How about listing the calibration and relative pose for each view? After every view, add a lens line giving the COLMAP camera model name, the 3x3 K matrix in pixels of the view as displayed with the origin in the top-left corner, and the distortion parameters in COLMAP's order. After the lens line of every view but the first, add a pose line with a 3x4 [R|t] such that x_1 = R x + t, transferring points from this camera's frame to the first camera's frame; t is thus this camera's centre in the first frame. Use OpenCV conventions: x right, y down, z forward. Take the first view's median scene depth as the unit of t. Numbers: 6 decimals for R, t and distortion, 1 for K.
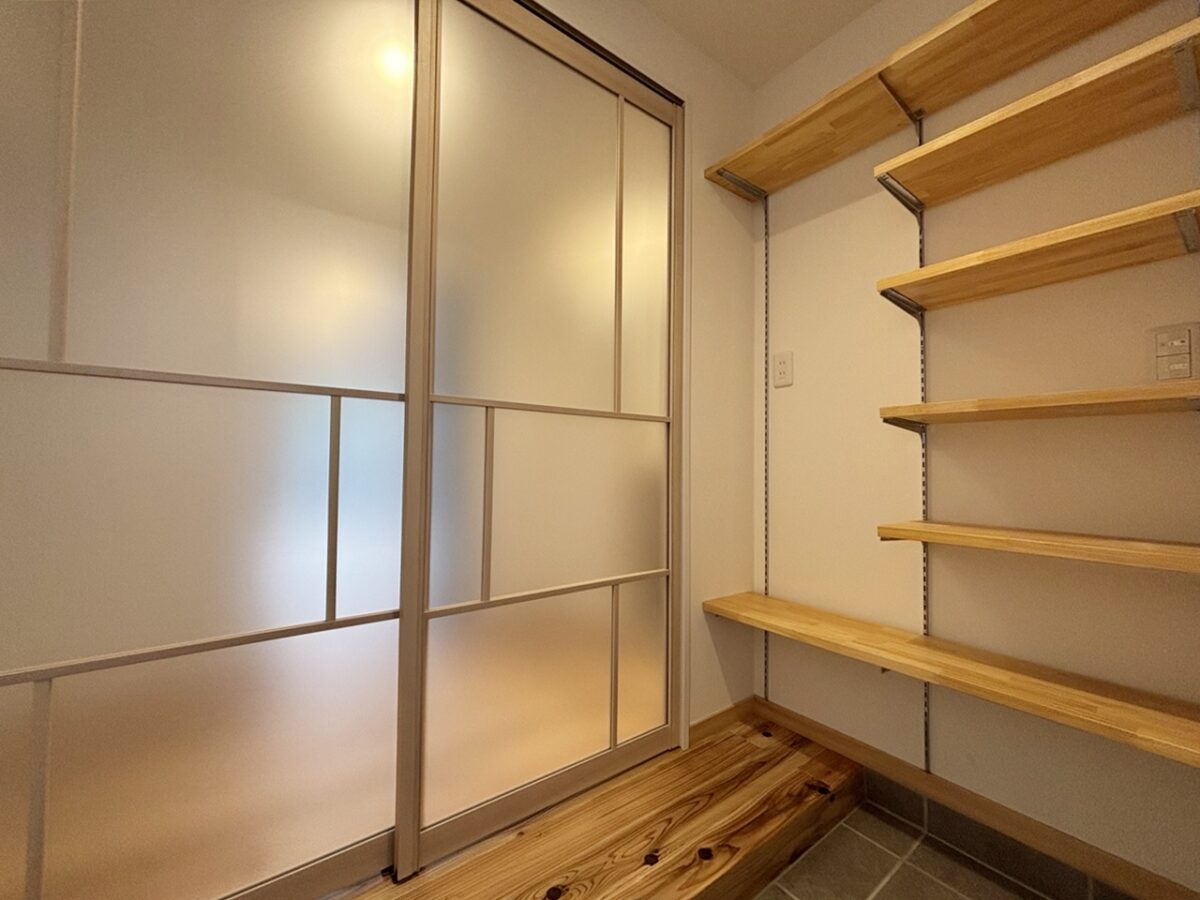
lens RADIAL K [[484.4, 0, 597.0], [0, 484.4, 449.1], [0, 0, 1]] dist [-0.001544, 0.001899]
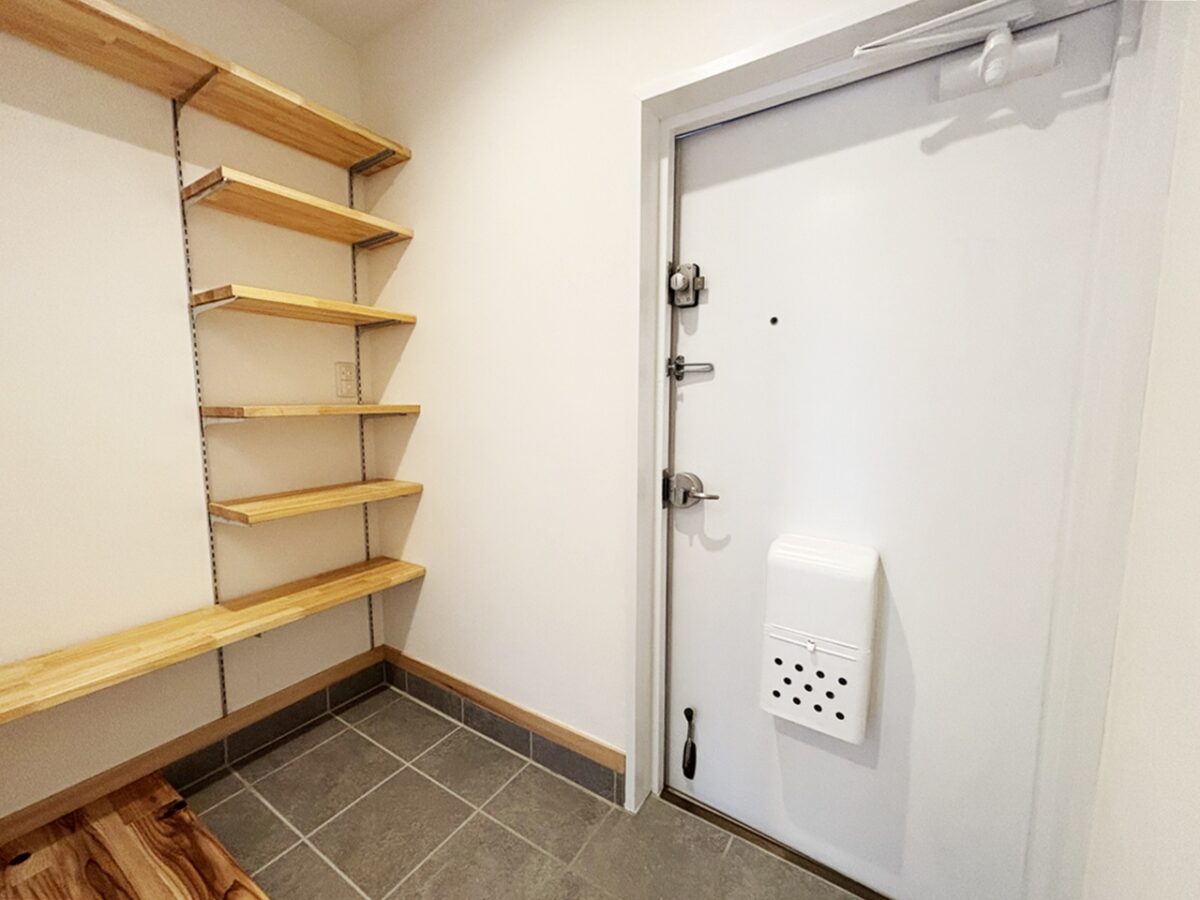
lens RADIAL K [[484.4, 0, 599.0], [0, 484.4, 451.5], [0, 0, 1]] dist [-0.001544, 0.001899]
pose [[-0.338702, -0.114823, 0.933861, -0.654888], [-0.034695, 0.993375, 0.109557, -0.124660], [-0.940254, 0.004707, -0.340442, 0.575064]]
